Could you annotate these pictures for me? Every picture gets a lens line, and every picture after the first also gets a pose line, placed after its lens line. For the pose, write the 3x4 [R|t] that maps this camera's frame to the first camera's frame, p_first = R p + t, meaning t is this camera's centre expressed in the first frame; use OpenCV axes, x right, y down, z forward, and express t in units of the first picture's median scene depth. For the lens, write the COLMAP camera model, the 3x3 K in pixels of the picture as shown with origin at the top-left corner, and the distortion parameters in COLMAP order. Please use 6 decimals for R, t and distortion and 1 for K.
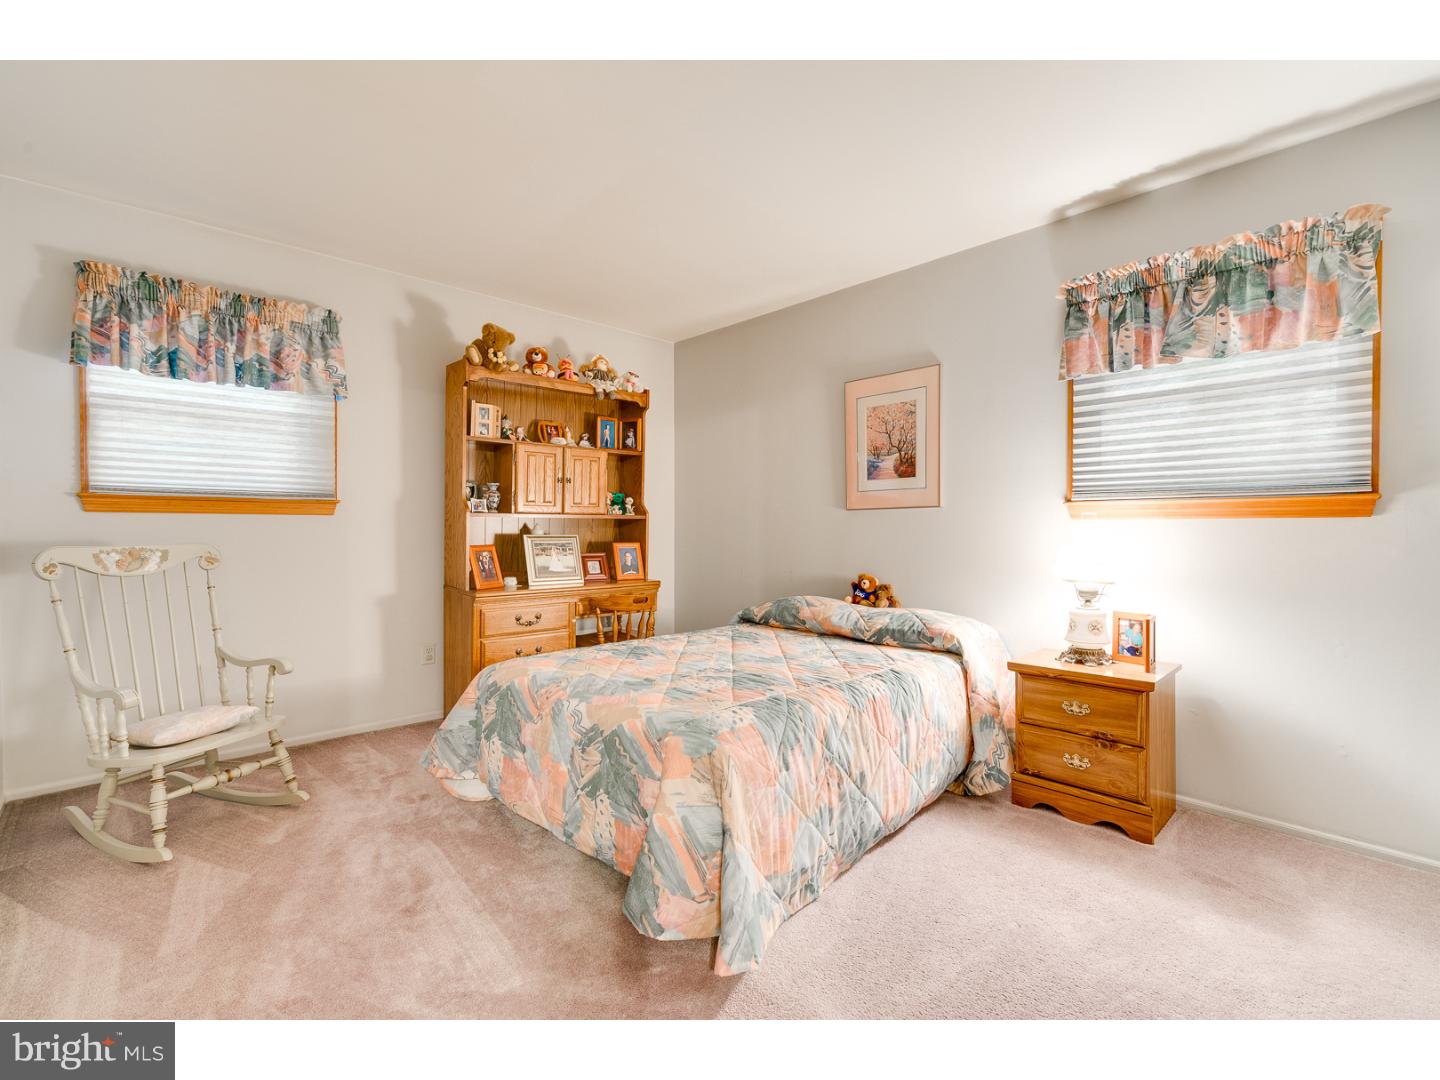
lens RADIAL K [[659.2, 0, 716.9], [0, 659.2, 532.9], [0, 0, 1]] dist [-0.002105, 0.001070]
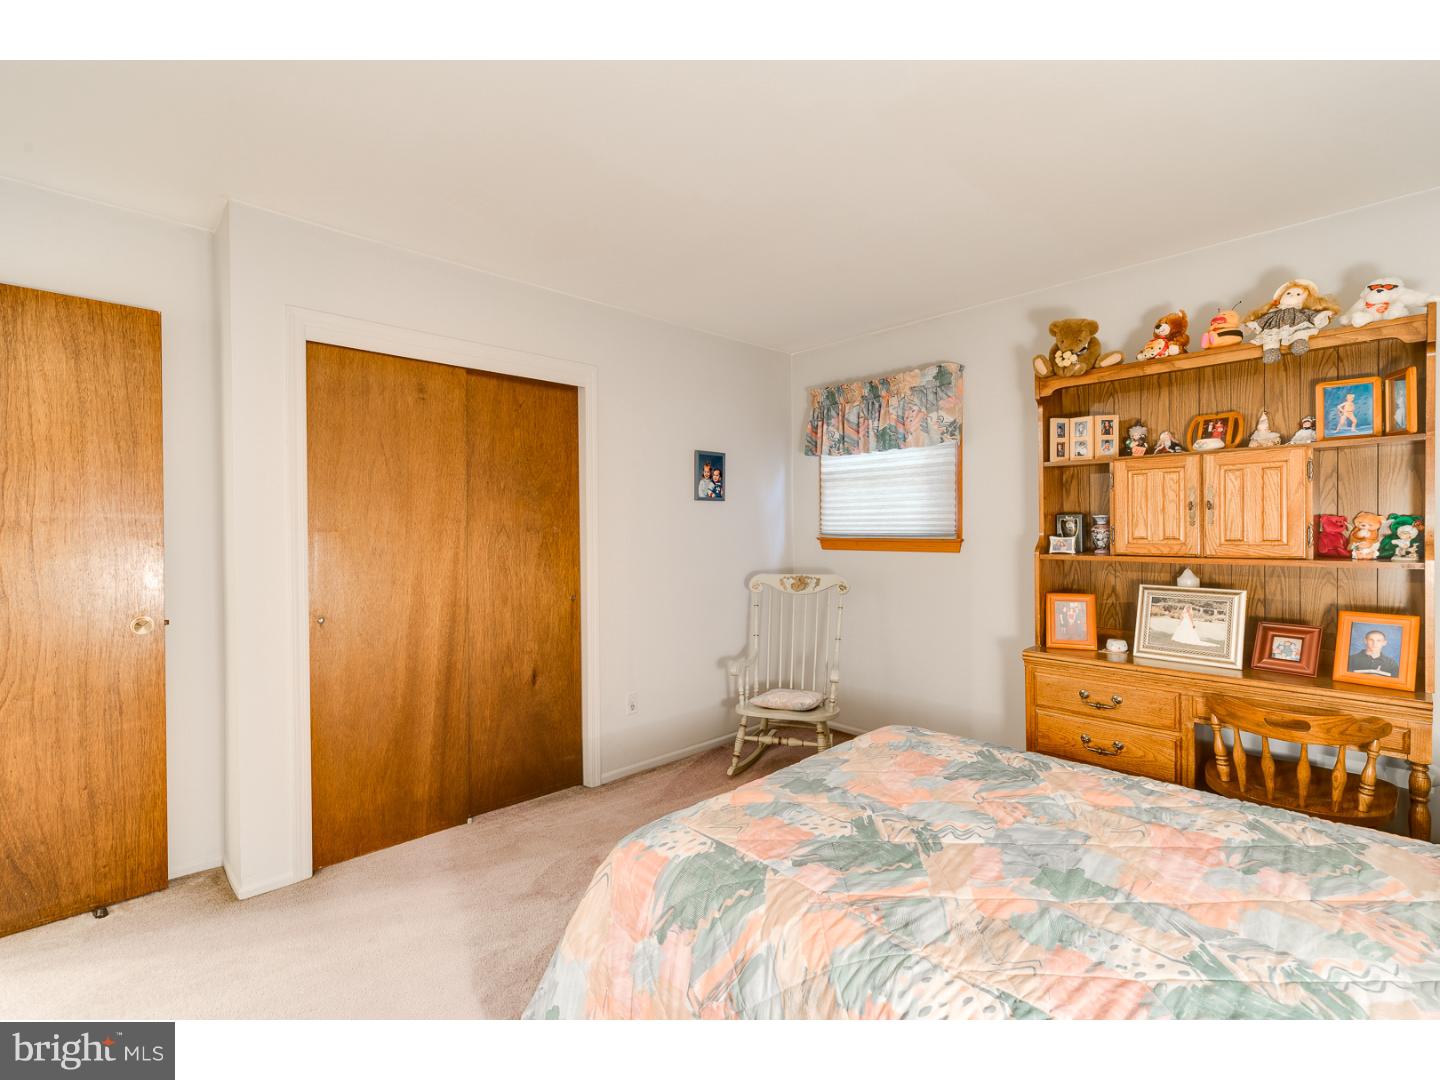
lens RADIAL K [[659.2, 0, 717.0], [0, 659.2, 537.3], [0, 0, 1]] dist [-0.002105, 0.001070]
pose [[0.006972, 0.005897, -0.999958, 0.508193], [-0.006886, 0.999959, 0.005849, -0.059787], [0.999952, 0.006845, 0.007012, 0.638234]]
